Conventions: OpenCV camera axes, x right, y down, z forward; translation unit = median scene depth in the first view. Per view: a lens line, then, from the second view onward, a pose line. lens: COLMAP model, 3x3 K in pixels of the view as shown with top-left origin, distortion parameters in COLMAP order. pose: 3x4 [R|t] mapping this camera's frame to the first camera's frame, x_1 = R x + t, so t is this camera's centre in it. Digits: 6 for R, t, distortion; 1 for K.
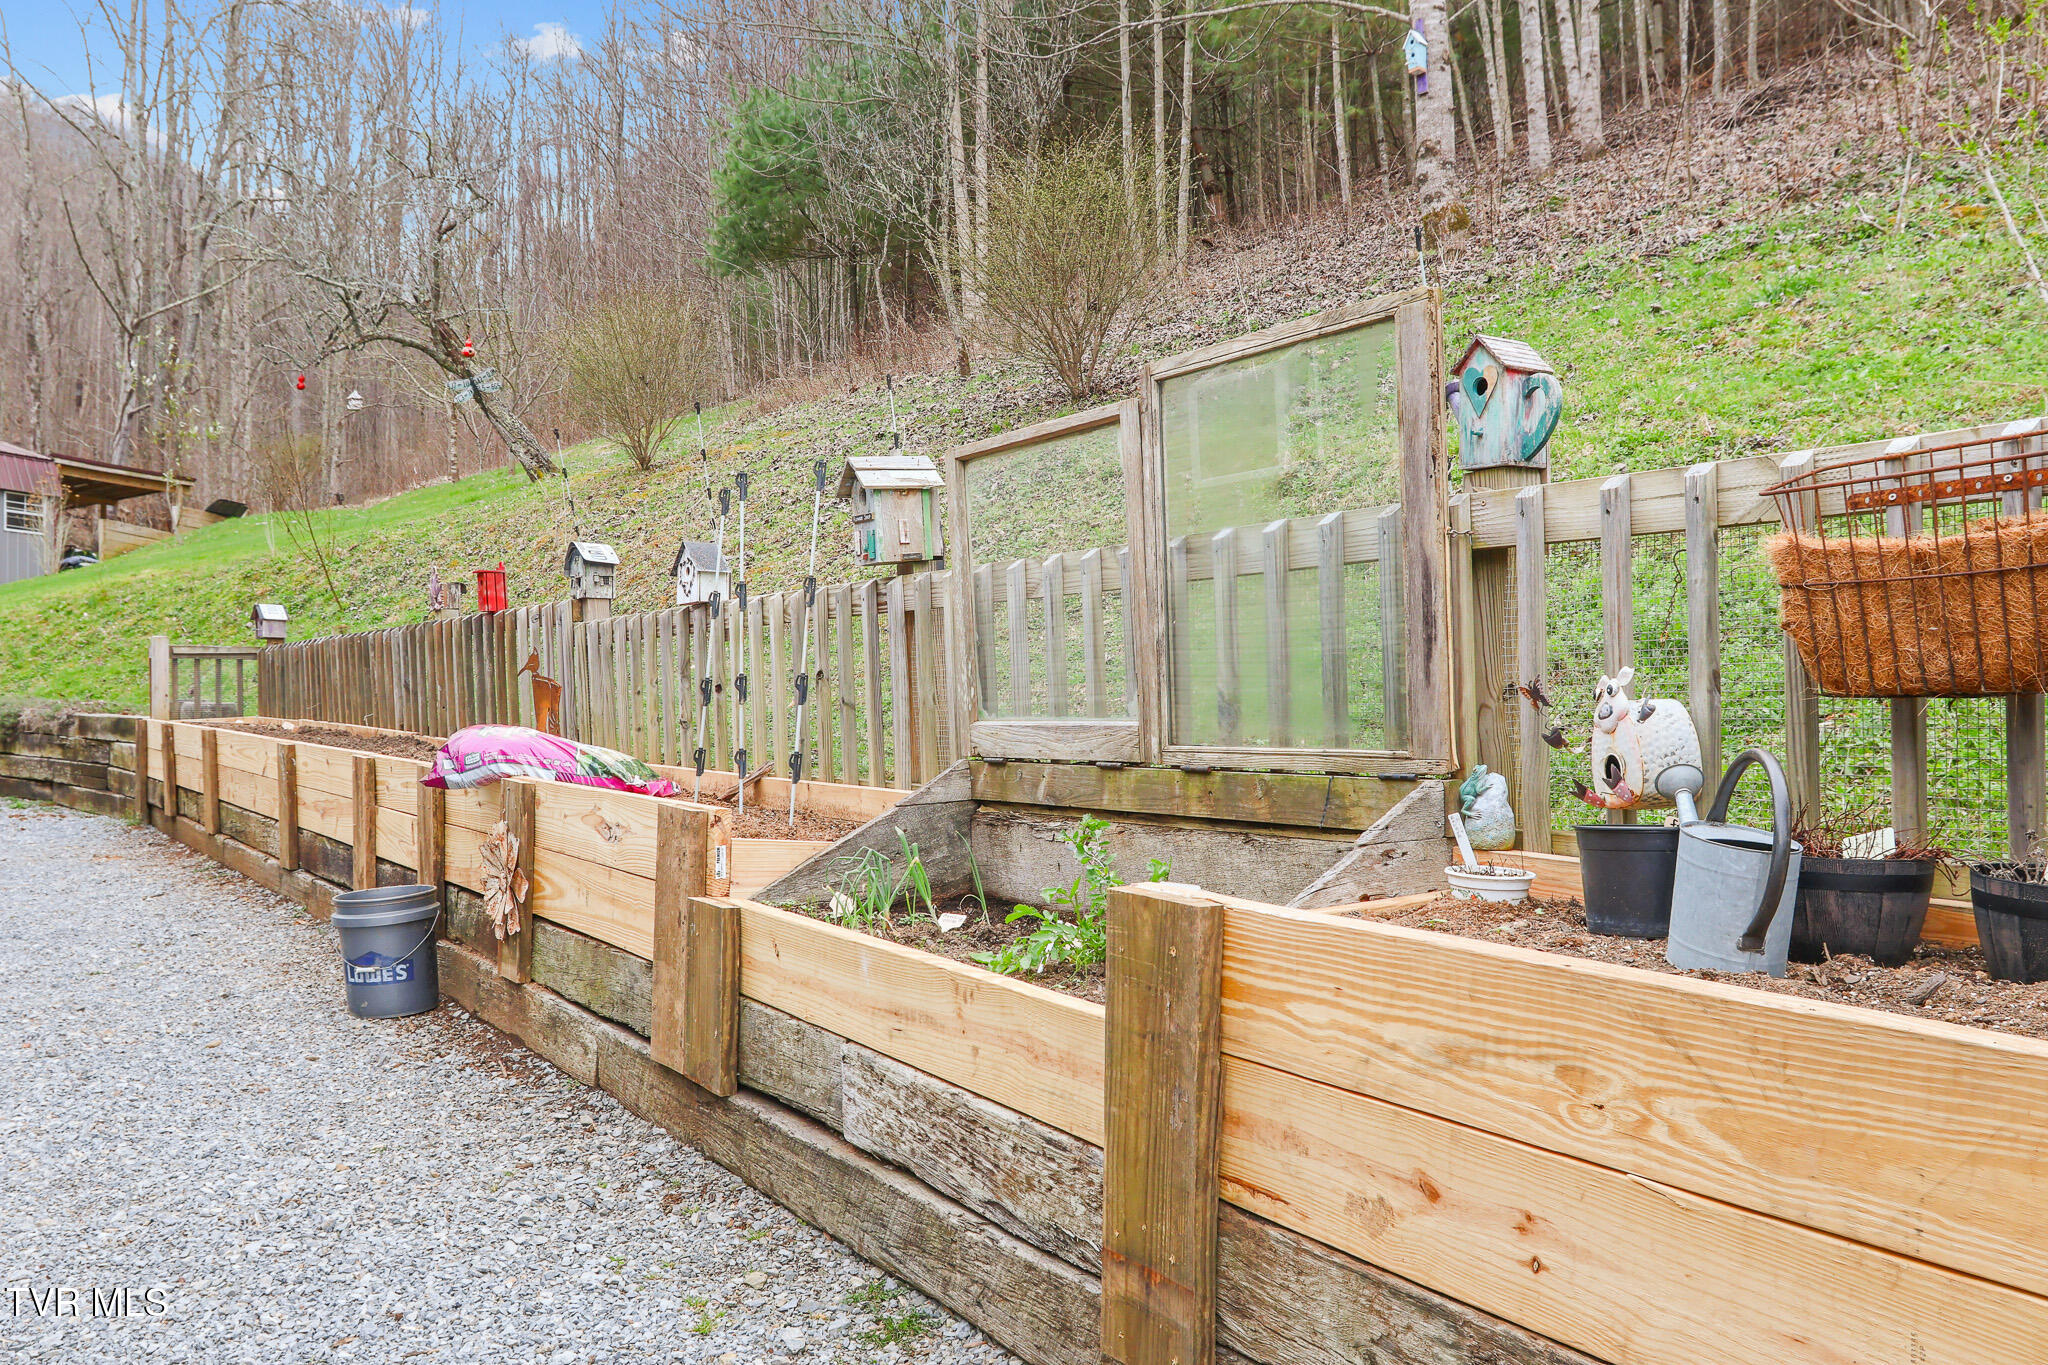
lens RADIAL K [[1524.8, 0, 1025.2], [0, 1524.8, 703.6], [0, 0, 1]] dist [-0.075881, 0.053789]
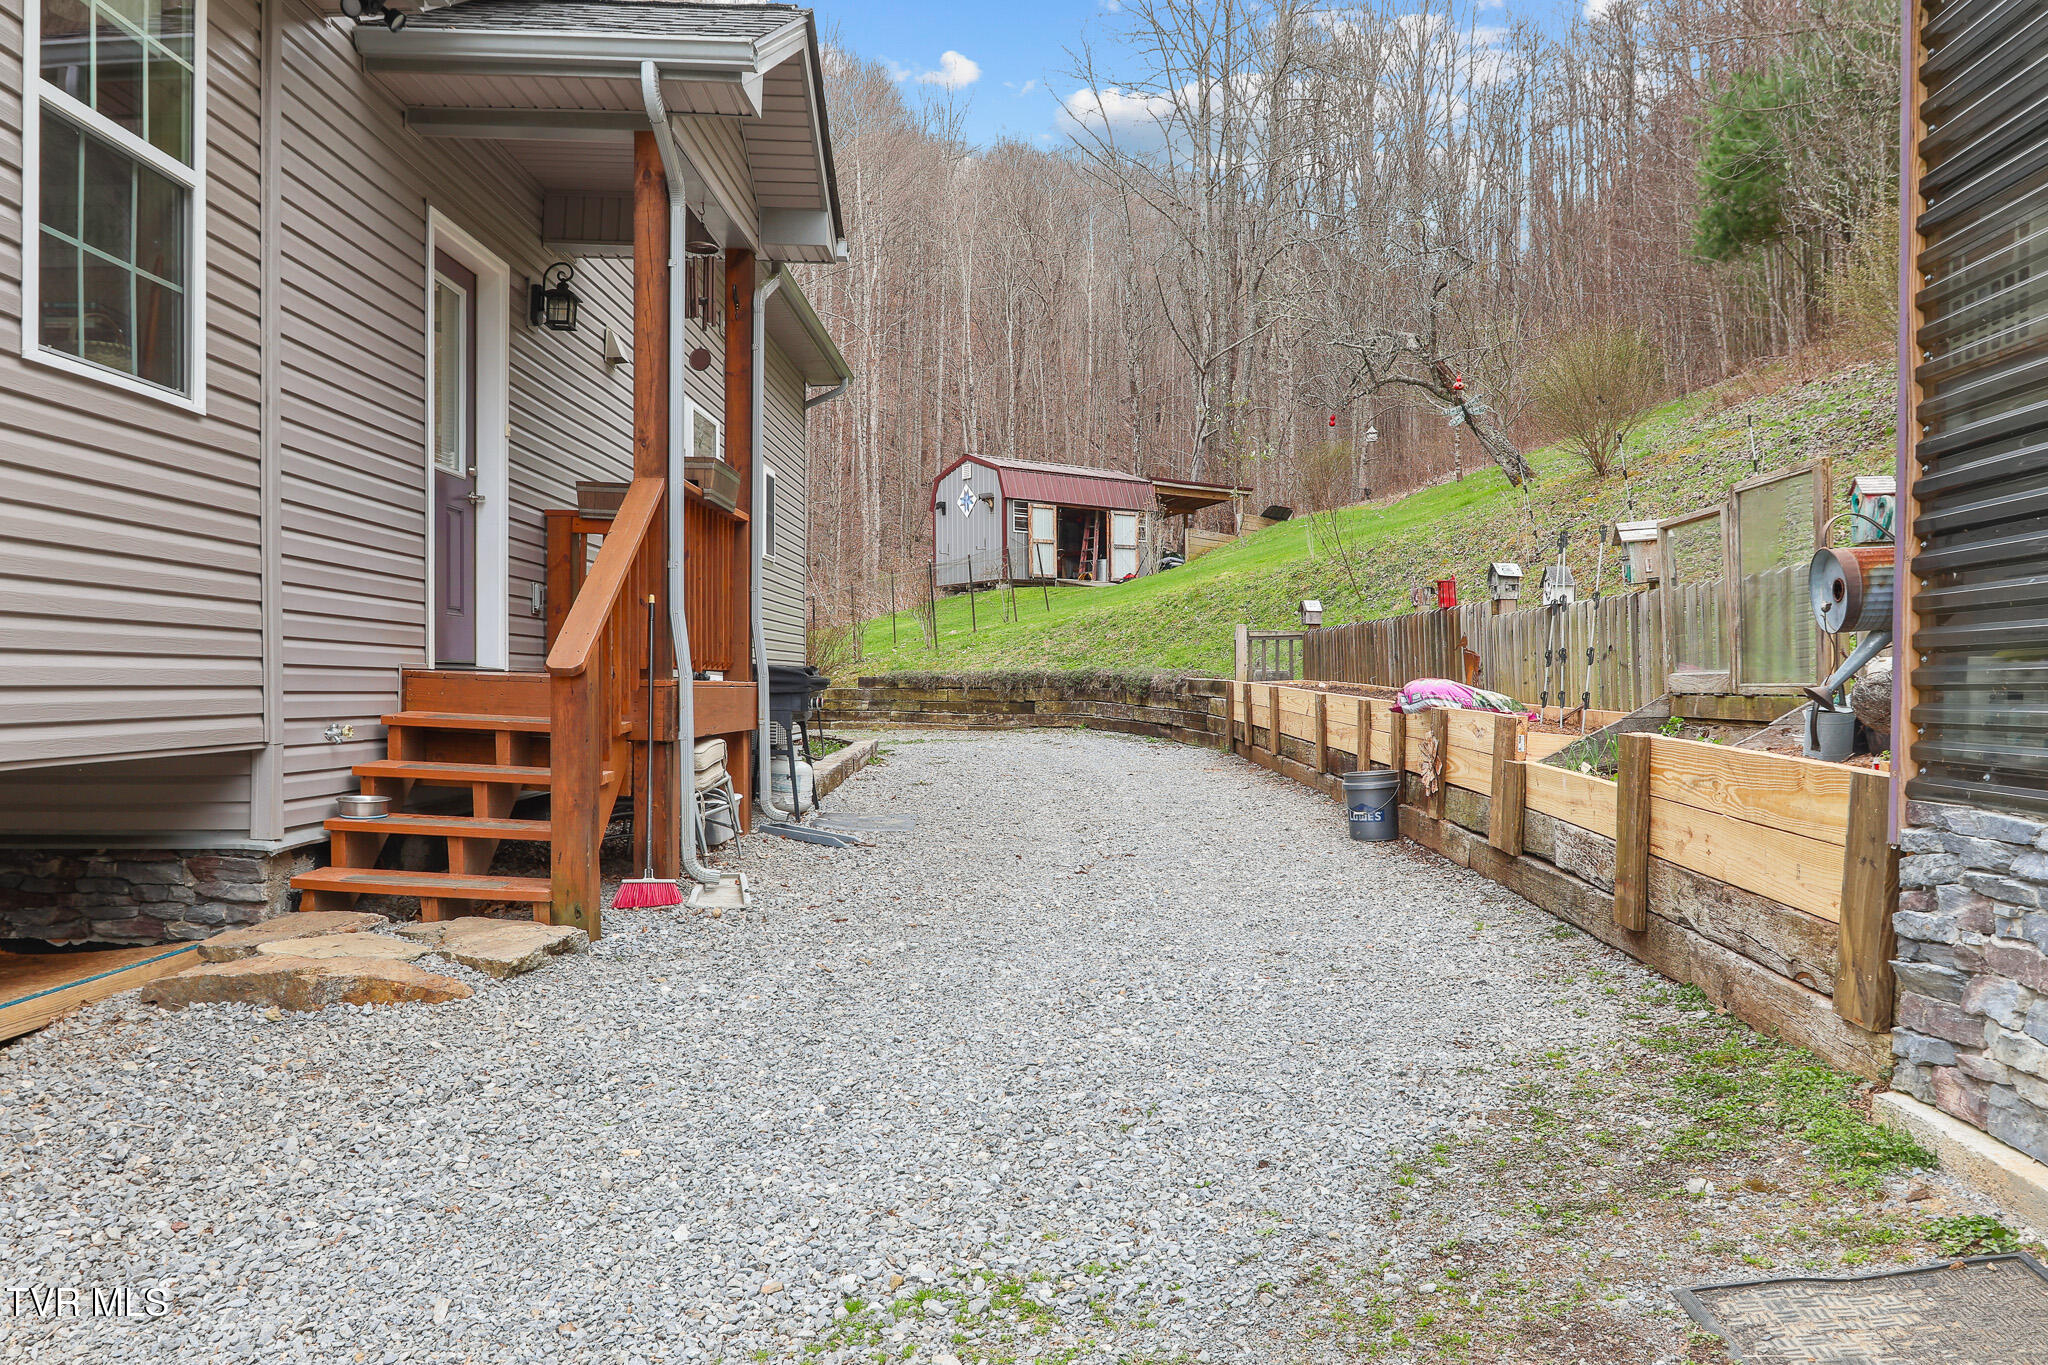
lens RADIAL K [[1524.8, 0, 1025.2], [0, 1524.8, 703.6], [0, 0, 1]] dist [-0.075881, 0.053789]
pose [[0.795482, 0.011661, -0.605865, 0.214935], [-0.001096, 0.999841, 0.017804, 0.008058], [0.605976, -0.013499, 0.795368, -0.430327]]
